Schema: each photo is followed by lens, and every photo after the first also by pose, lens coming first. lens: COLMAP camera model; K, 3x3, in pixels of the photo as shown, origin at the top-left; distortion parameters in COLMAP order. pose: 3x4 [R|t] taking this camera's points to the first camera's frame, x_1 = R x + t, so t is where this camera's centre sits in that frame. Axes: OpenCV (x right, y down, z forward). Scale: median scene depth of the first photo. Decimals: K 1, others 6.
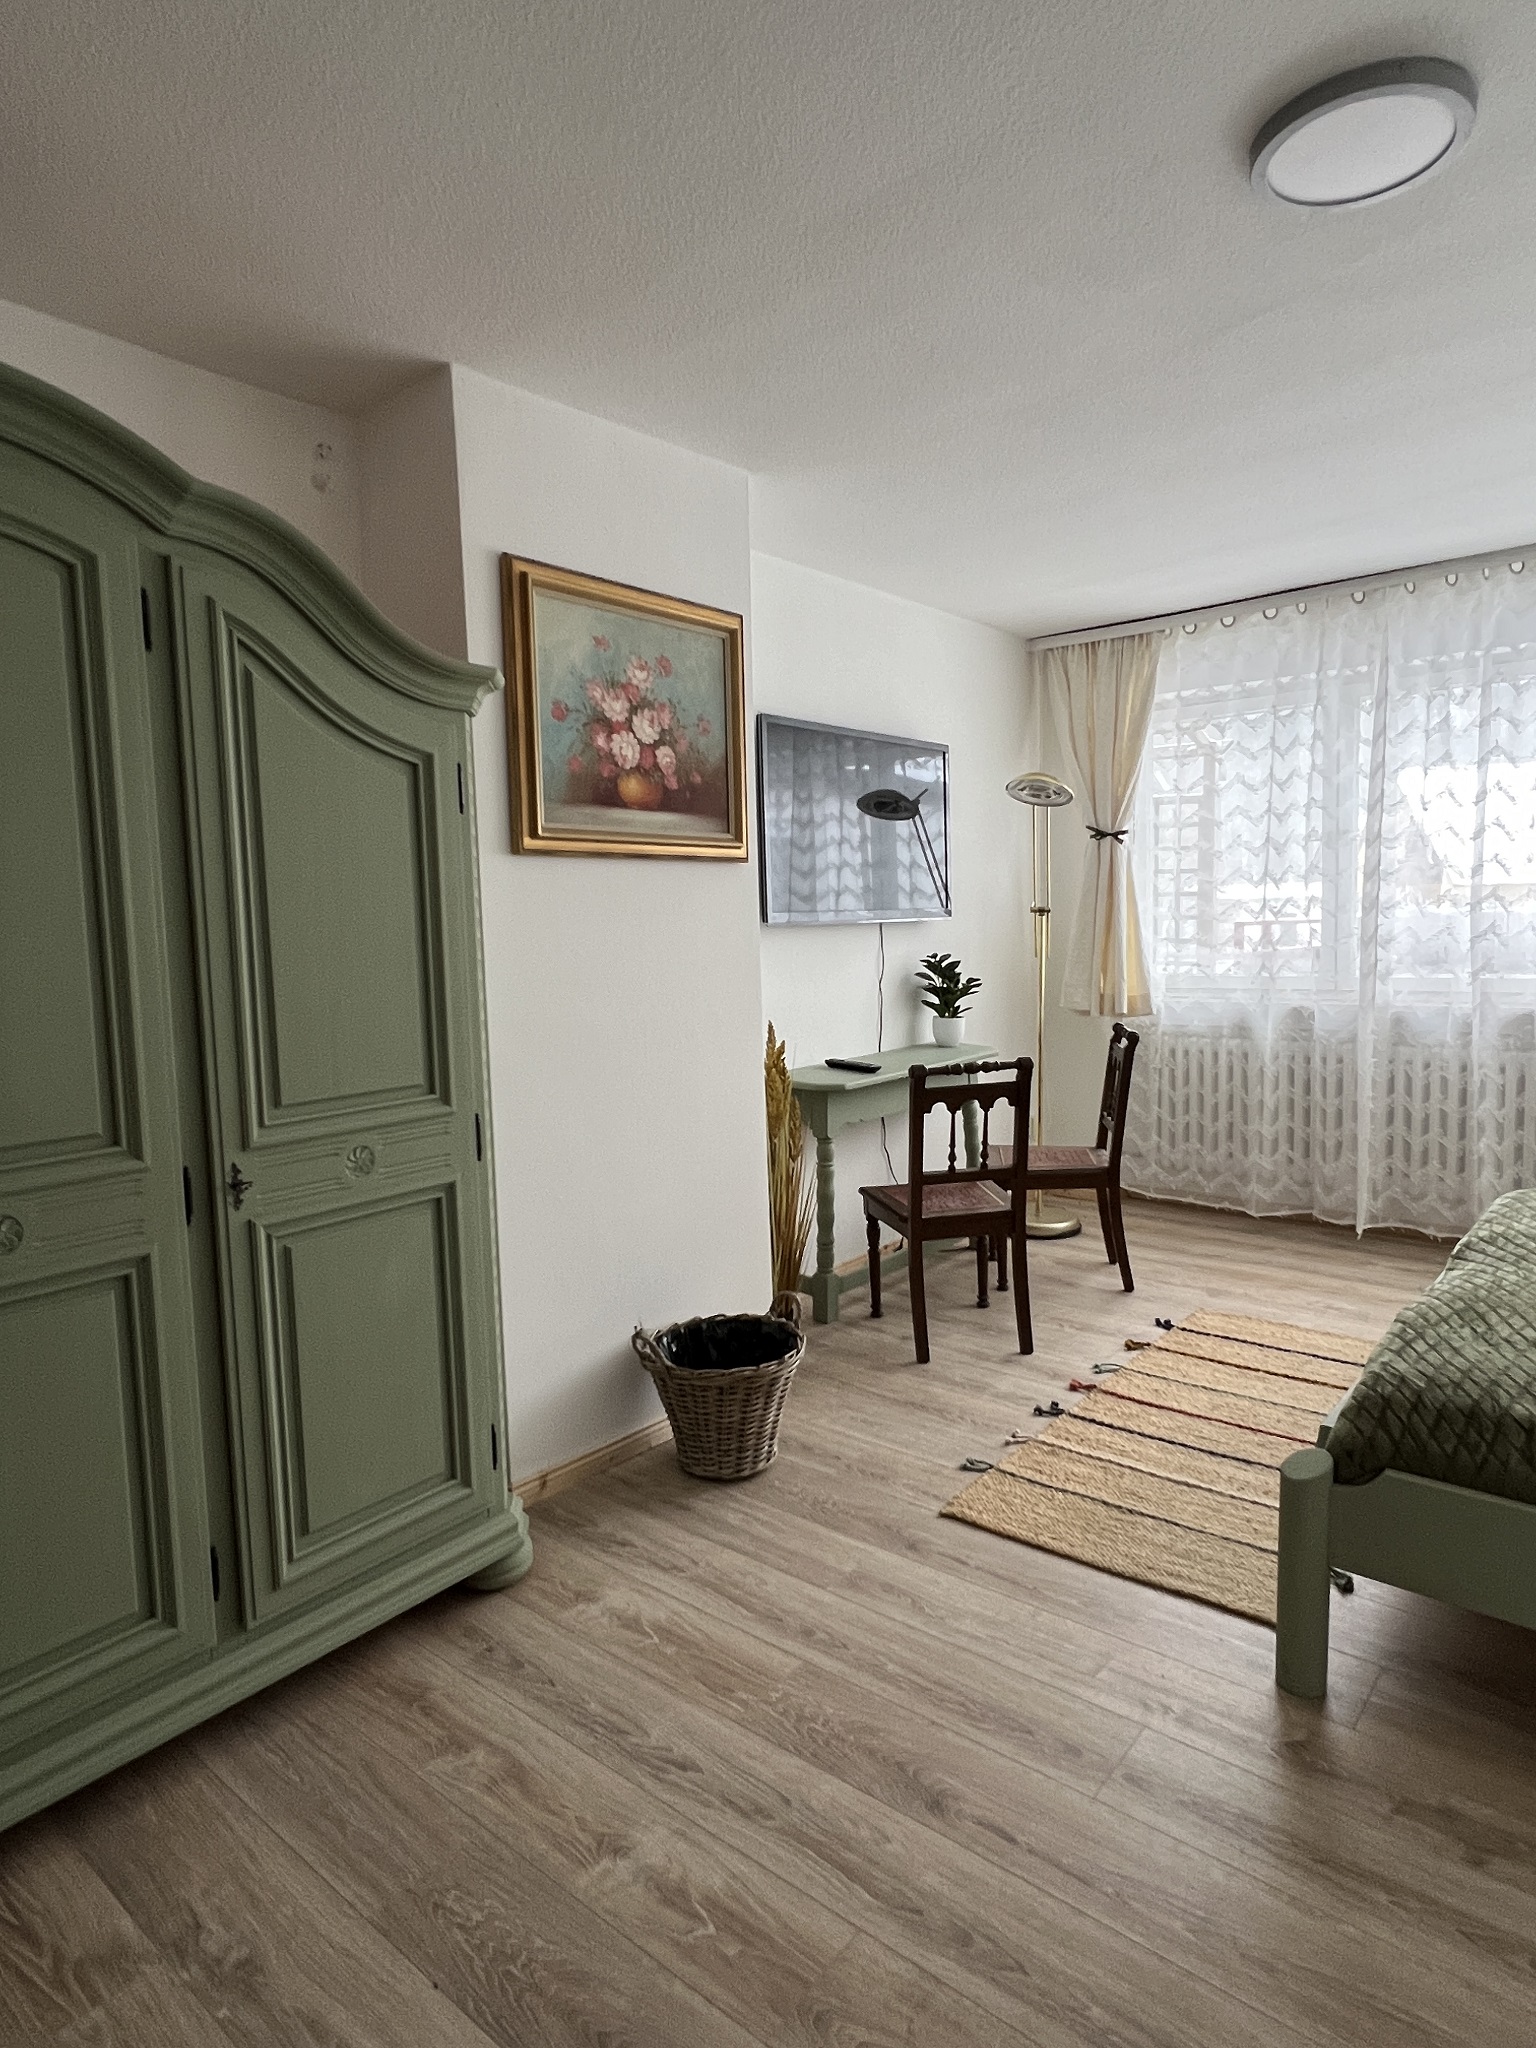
lens RADIAL K [[1161.8, 0, 768.7], [0, 1161.8, 1027.8], [0, 0, 1]] dist [-0.006656, 0.002139]
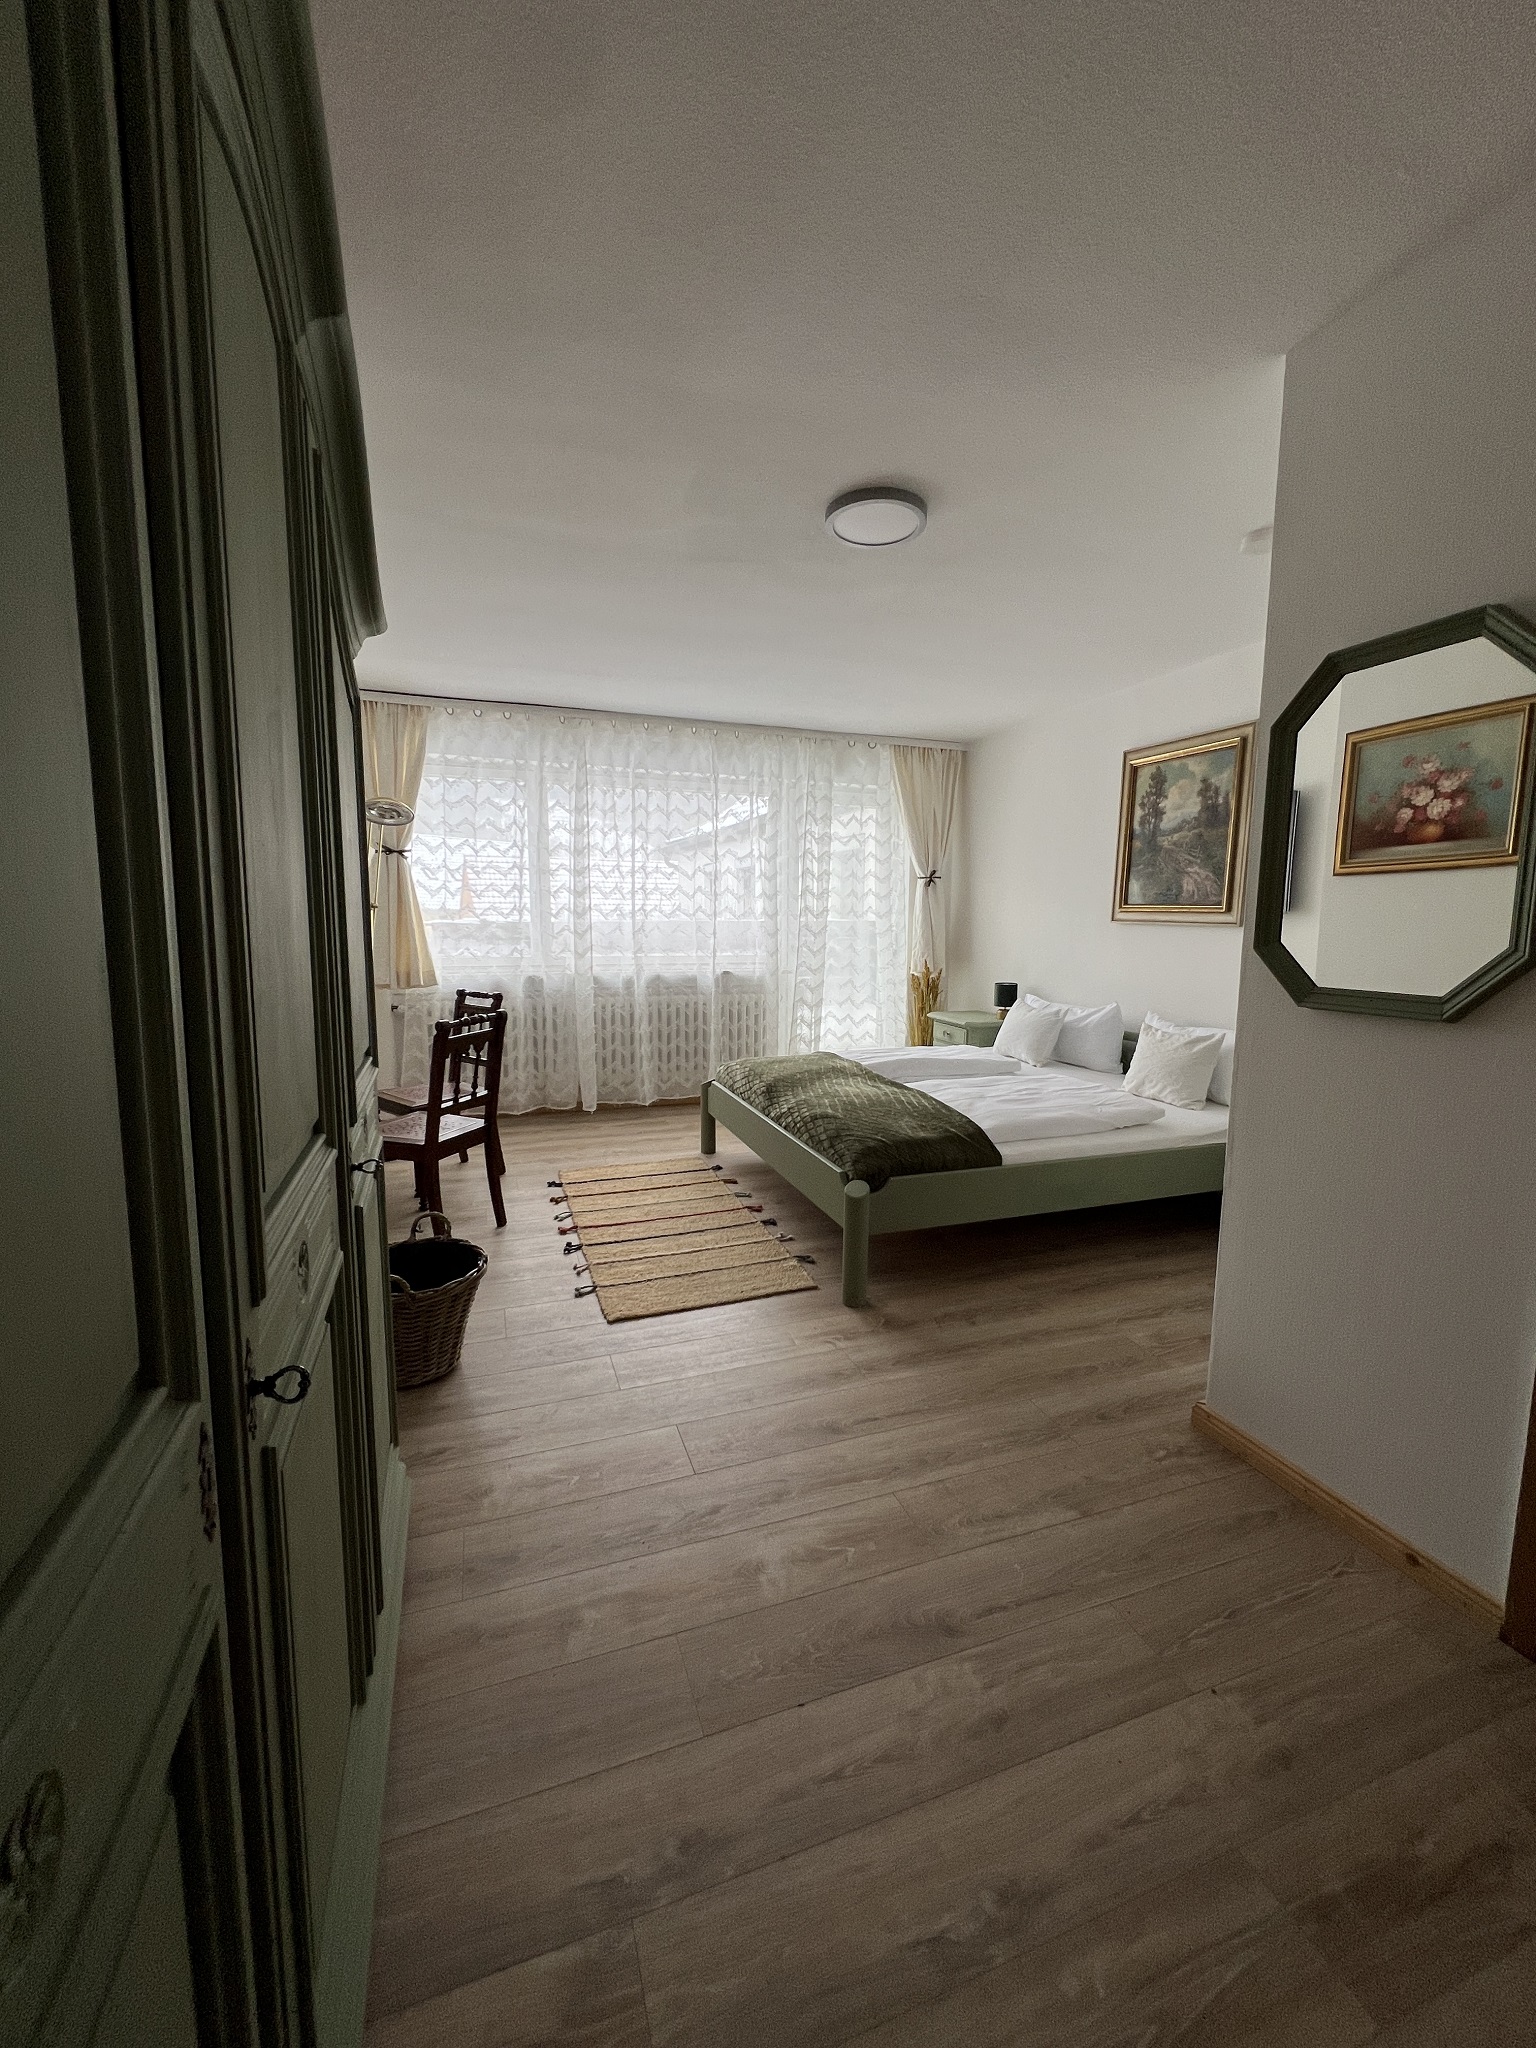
lens RADIAL K [[816.3, 0, 758.9], [0, 816.3, 1019.6], [0, 0, 1]] dist [-0.000176, -0.000291]
pose [[0.517913, -0.070516, 0.852522, -0.438081], [0.056361, 0.997244, 0.048247, 0.006727], [-0.853574, 0.023062, 0.520460, 0.231160]]
